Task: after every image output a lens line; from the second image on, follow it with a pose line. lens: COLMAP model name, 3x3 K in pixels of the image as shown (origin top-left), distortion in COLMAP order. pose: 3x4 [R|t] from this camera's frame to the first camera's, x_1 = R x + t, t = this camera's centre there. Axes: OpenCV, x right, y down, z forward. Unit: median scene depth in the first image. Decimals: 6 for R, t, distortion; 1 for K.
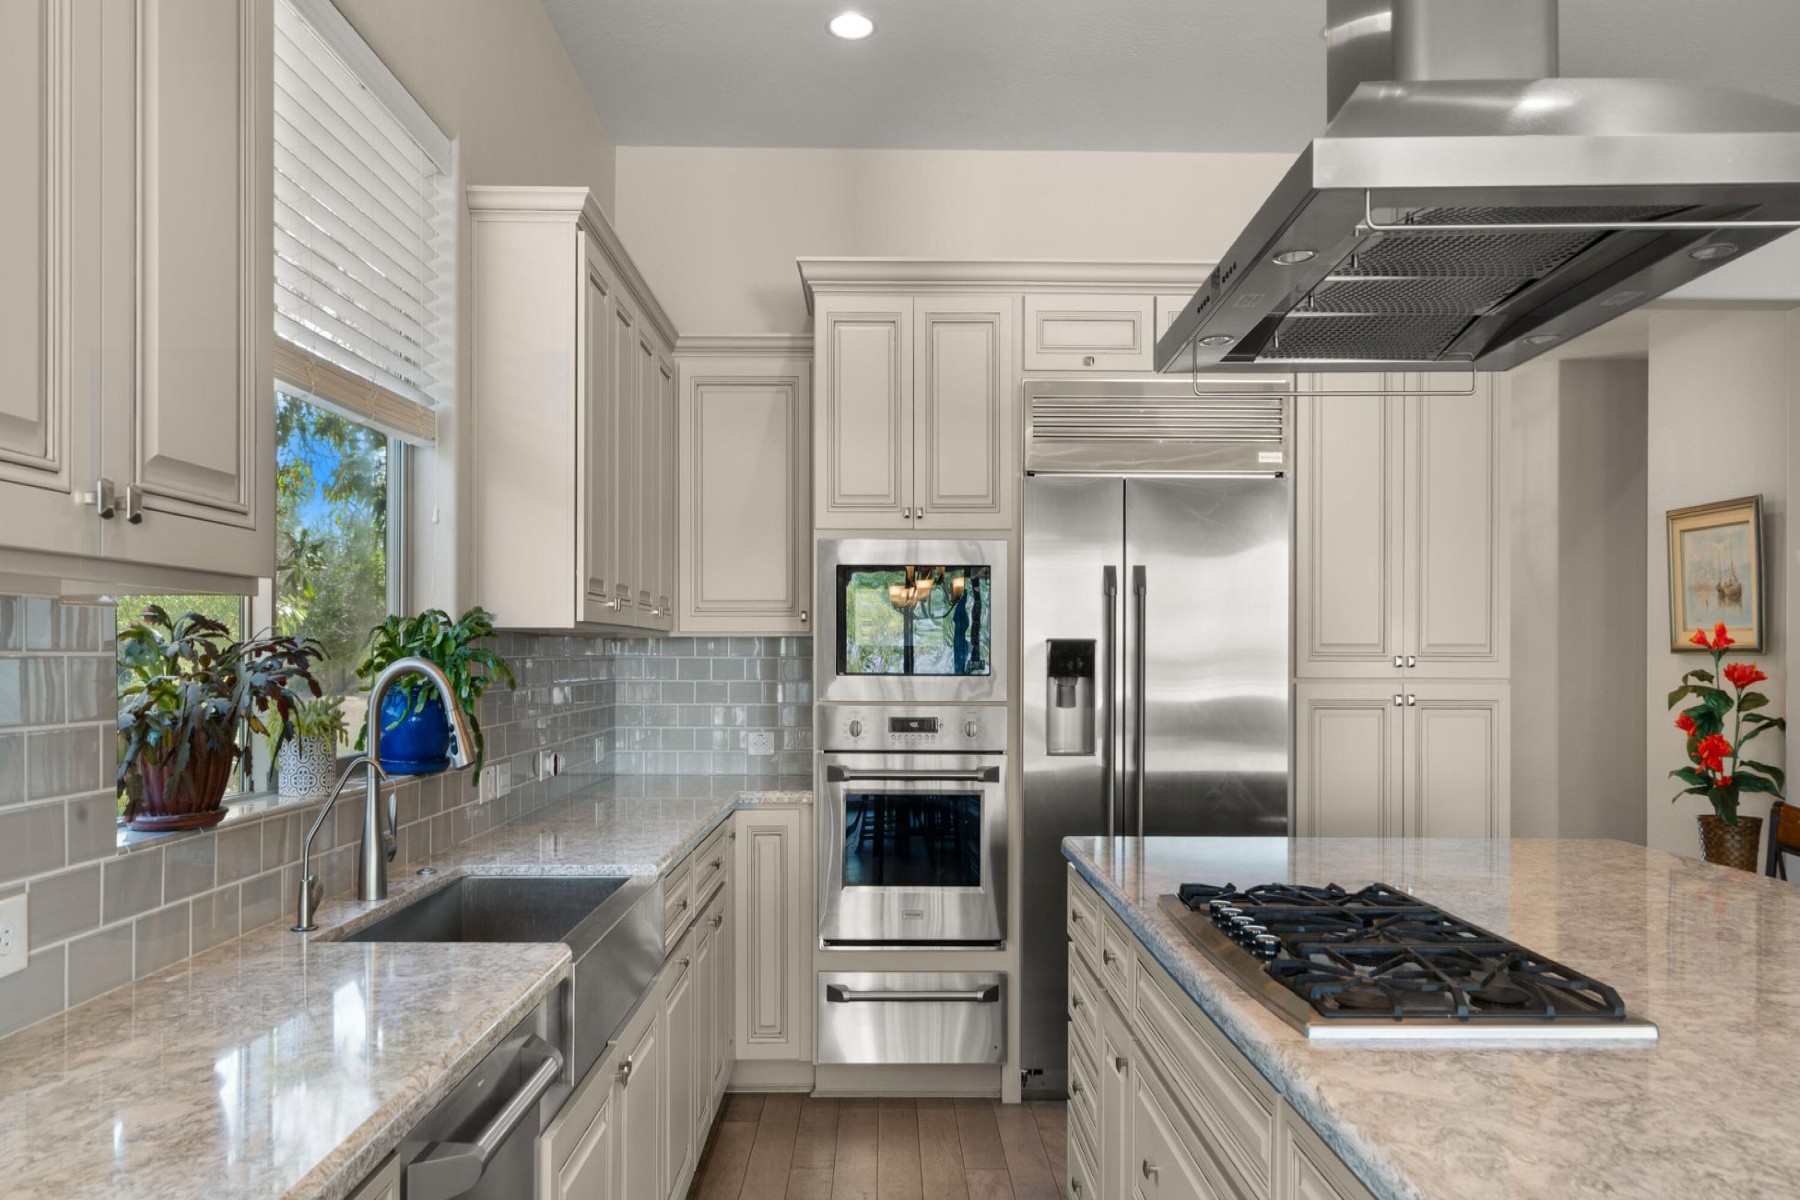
lens RADIAL K [[1311.2, 0, 897.2], [0, 1311.2, 637.2], [0, 0, 1]] dist [0.037315, -0.000582]
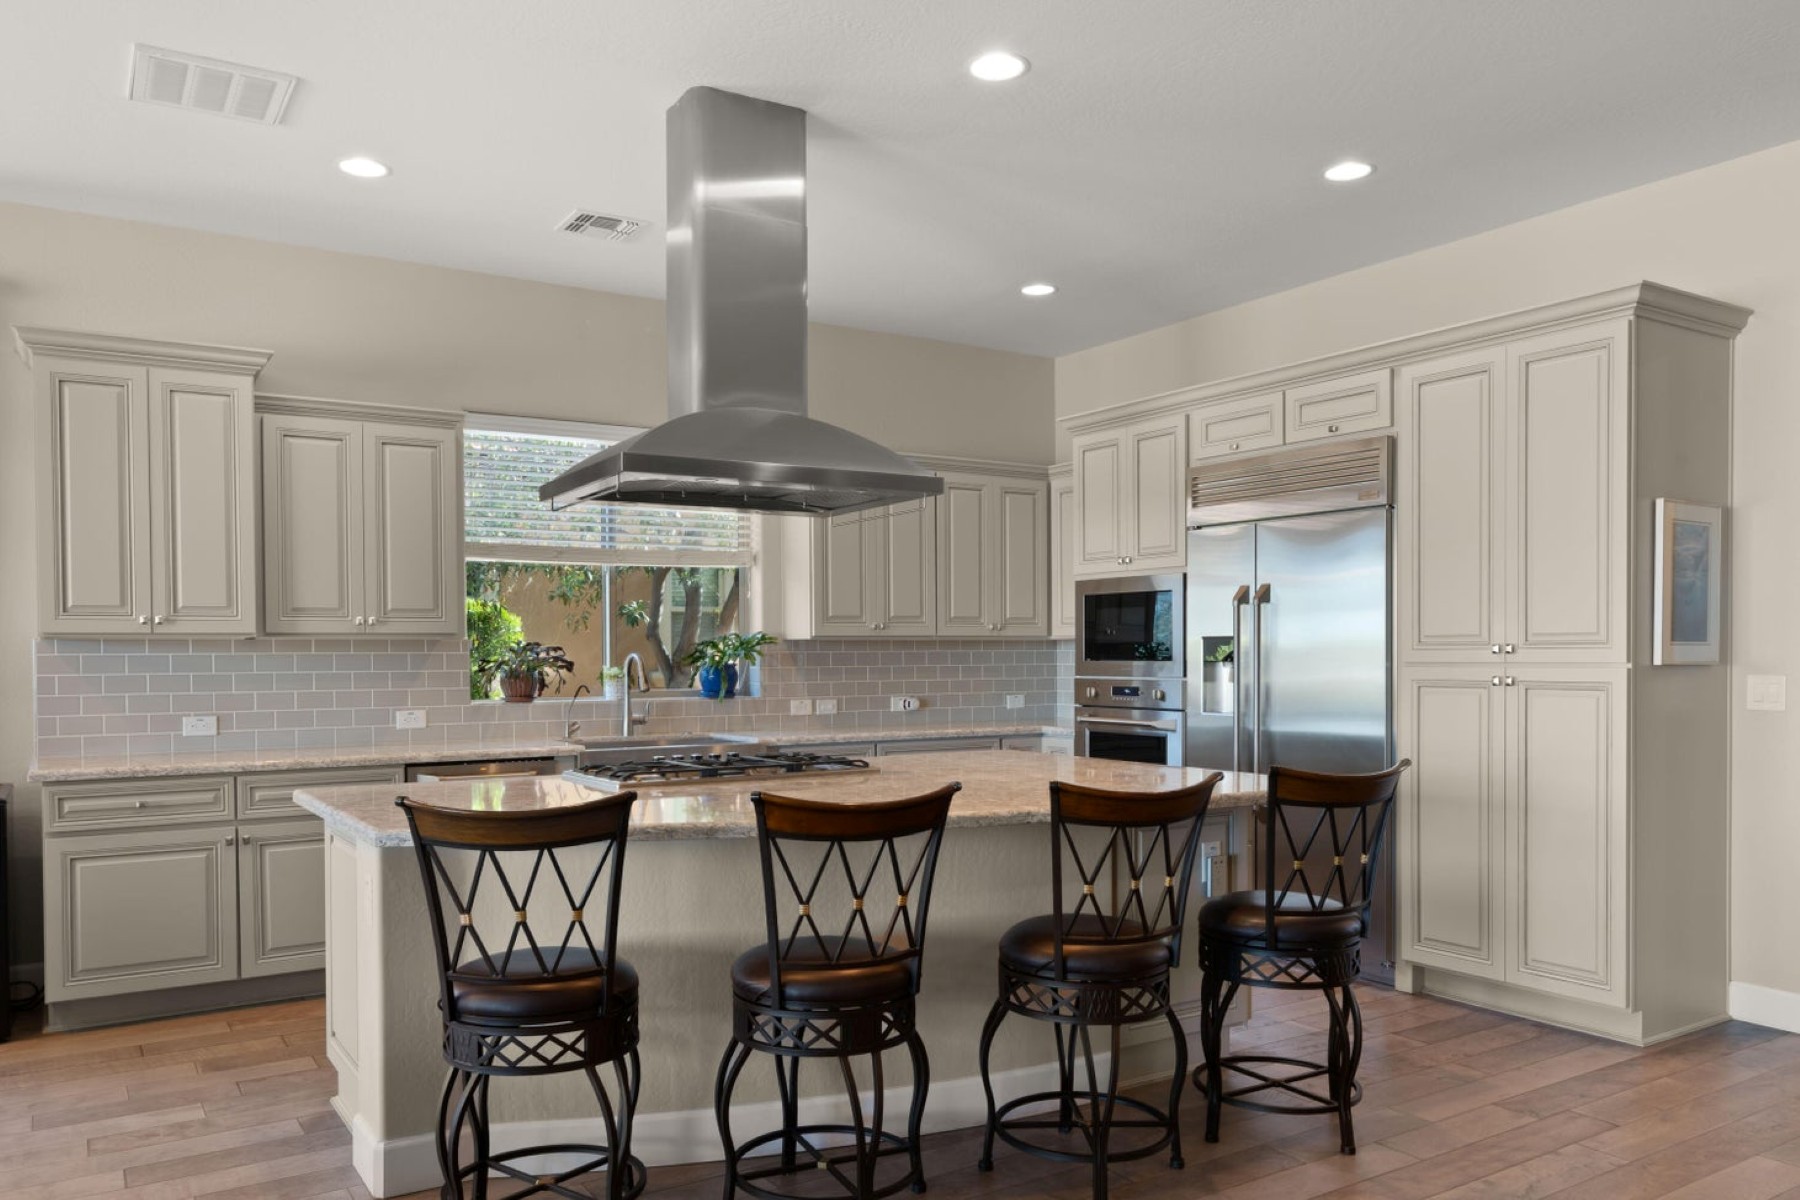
lens RADIAL K [[1005.6, 0, 930.7], [0, 1005.6, 660.5], [0, 0, 1]] dist [-0.000869, -0.000716]
pose [[0.655599, -0.002082, -0.755106, 0.782039], [0.020086, 0.999690, 0.014682, 0.005558], [0.754842, -0.024793, 0.655438, 0.004772]]
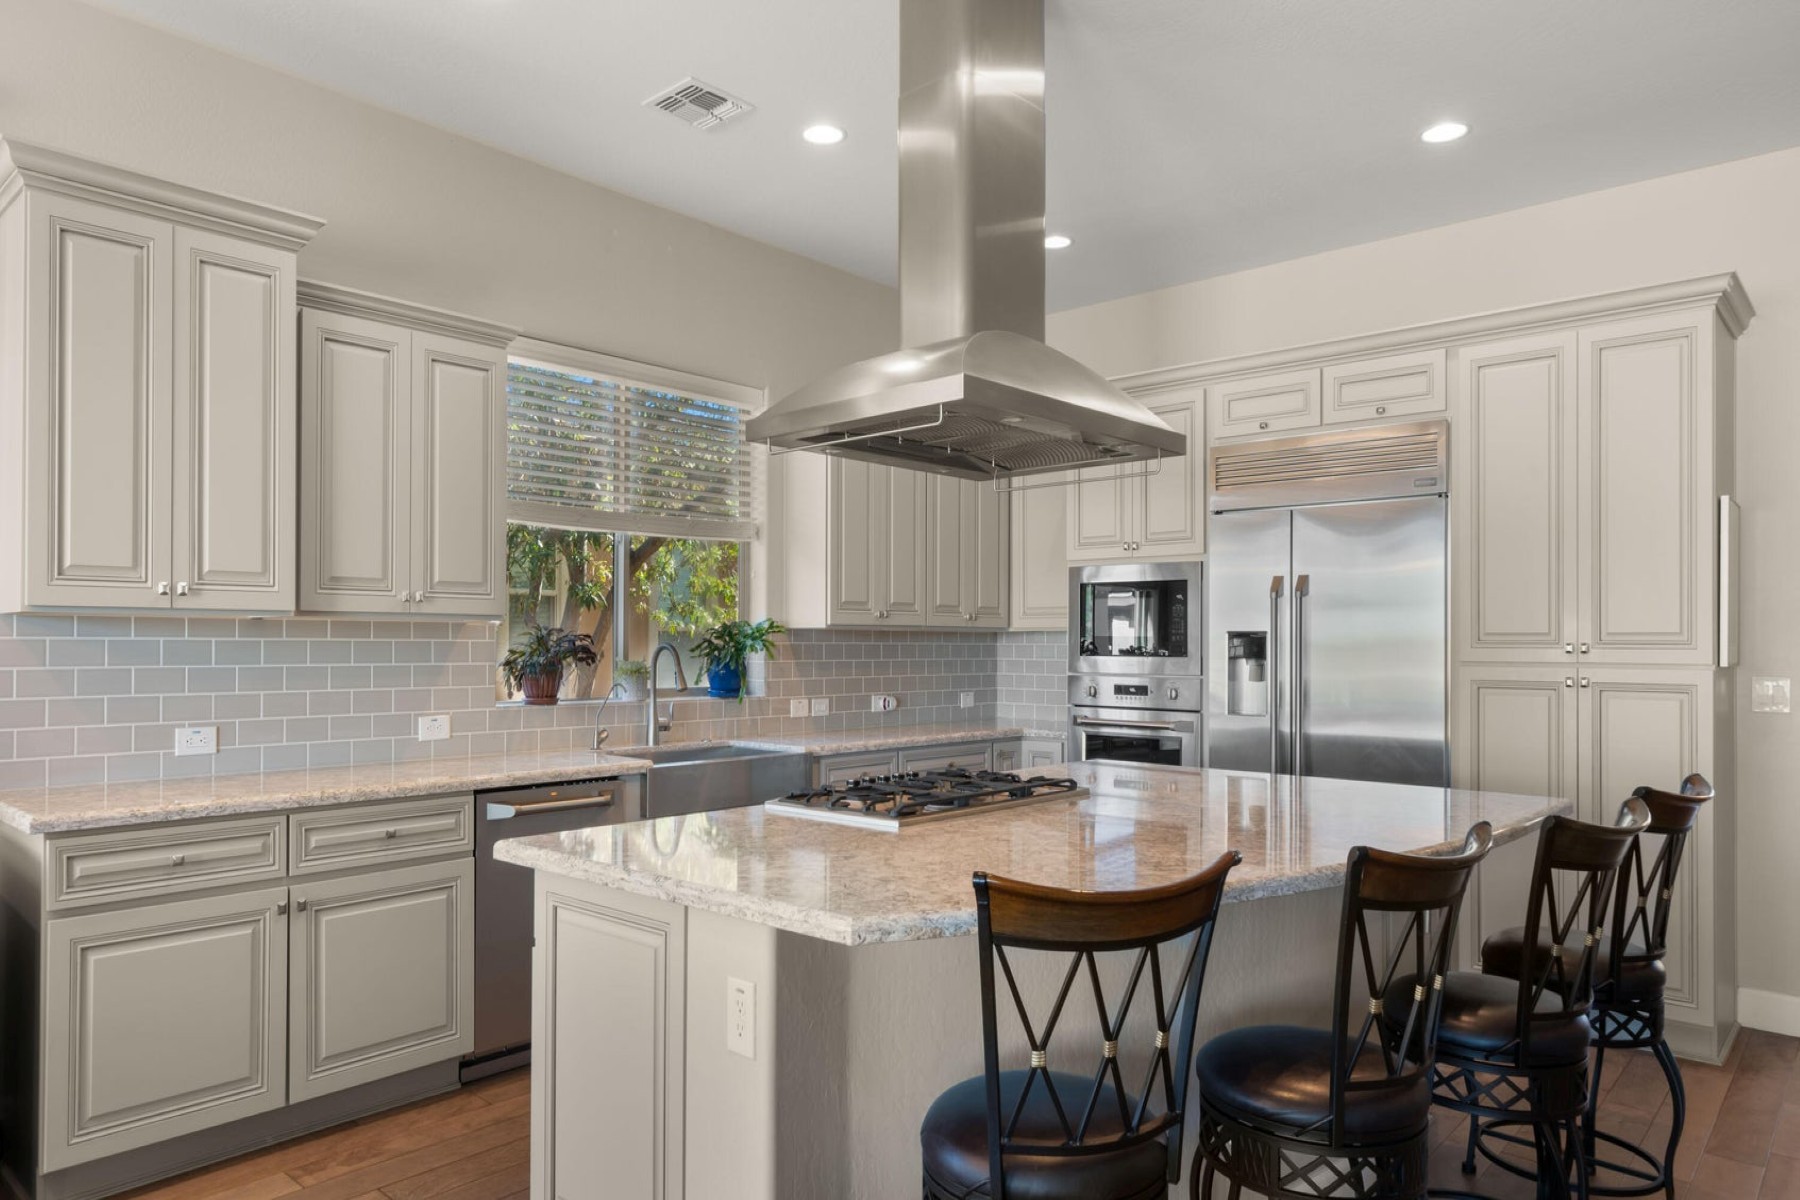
lens RADIAL K [[1065.7, 0, 899.0], [0, 1065.7, 633.9], [0, 0, 1]] dist [0.001233, 0.000568]
pose [[0.767114, -0.006147, -0.641482, 0.560171], [0.007647, 0.999971, -0.000436, 0.002088], [0.641466, -0.004571, 0.767138, -0.086679]]
